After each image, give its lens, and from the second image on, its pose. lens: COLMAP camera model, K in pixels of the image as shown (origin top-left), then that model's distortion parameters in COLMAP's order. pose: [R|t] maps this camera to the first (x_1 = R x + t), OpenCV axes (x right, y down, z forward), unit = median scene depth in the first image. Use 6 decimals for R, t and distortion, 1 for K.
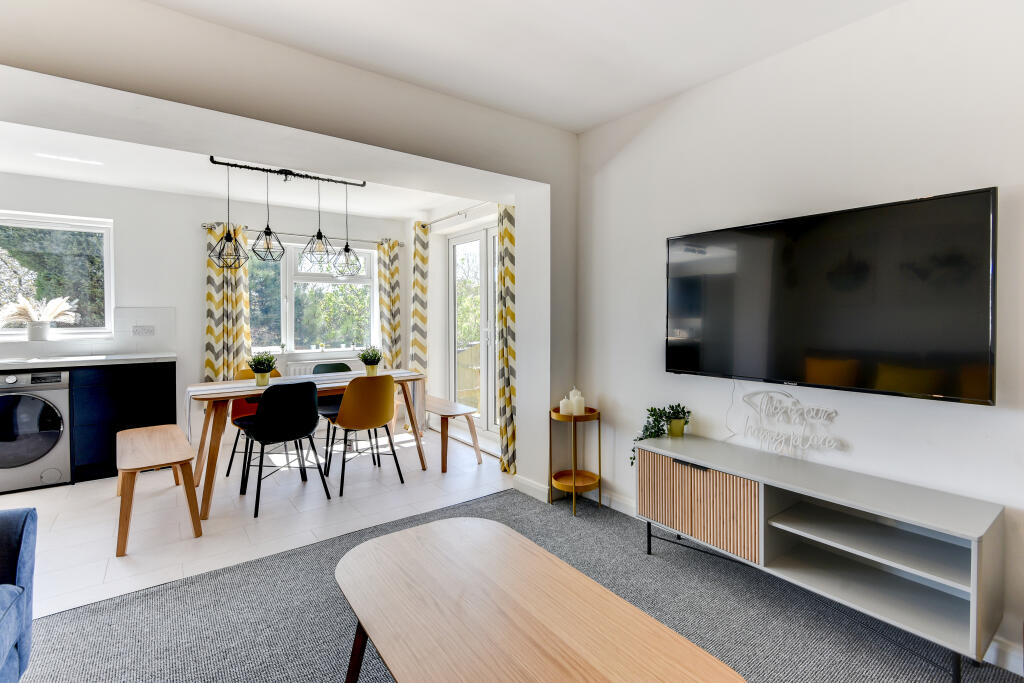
lens RADIAL K [[477.9, 0, 515.1], [0, 477.9, 325.8], [0, 0, 1]] dist [-0.001478, -0.000397]
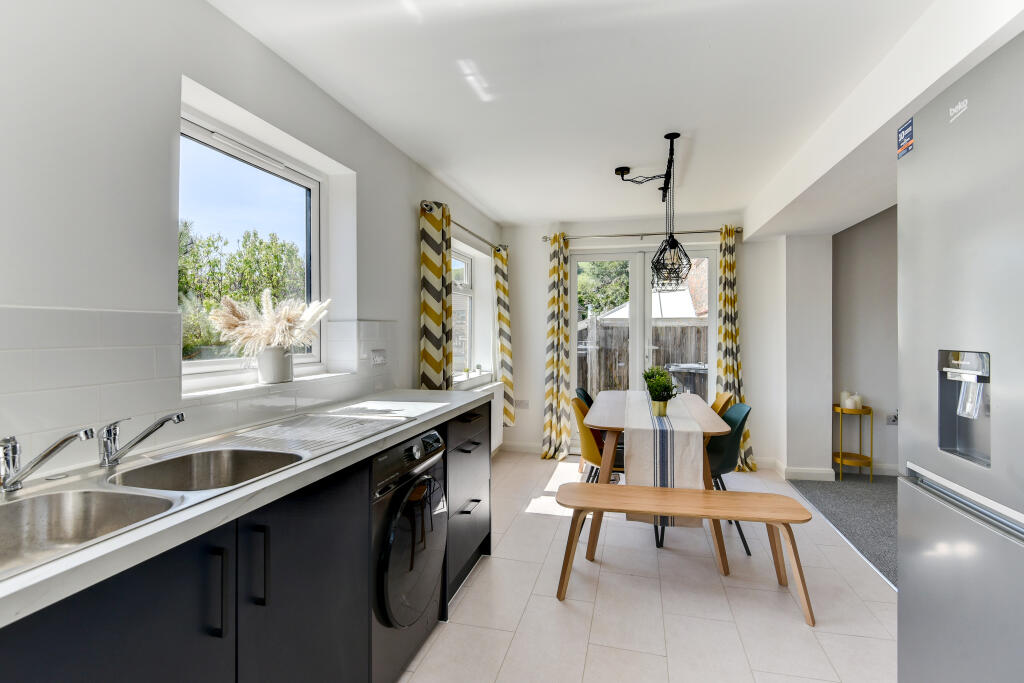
lens RADIAL K [[477.9, 0, 515.1], [0, 477.9, 325.8], [0, 0, 1]] dist [-0.001478, -0.000397]
pose [[0.769899, 0.001542, 0.638164, -1.263196], [0.010950, 0.999818, -0.015626, -0.035163], [-0.638072, 0.019018, 0.769742, 0.509249]]
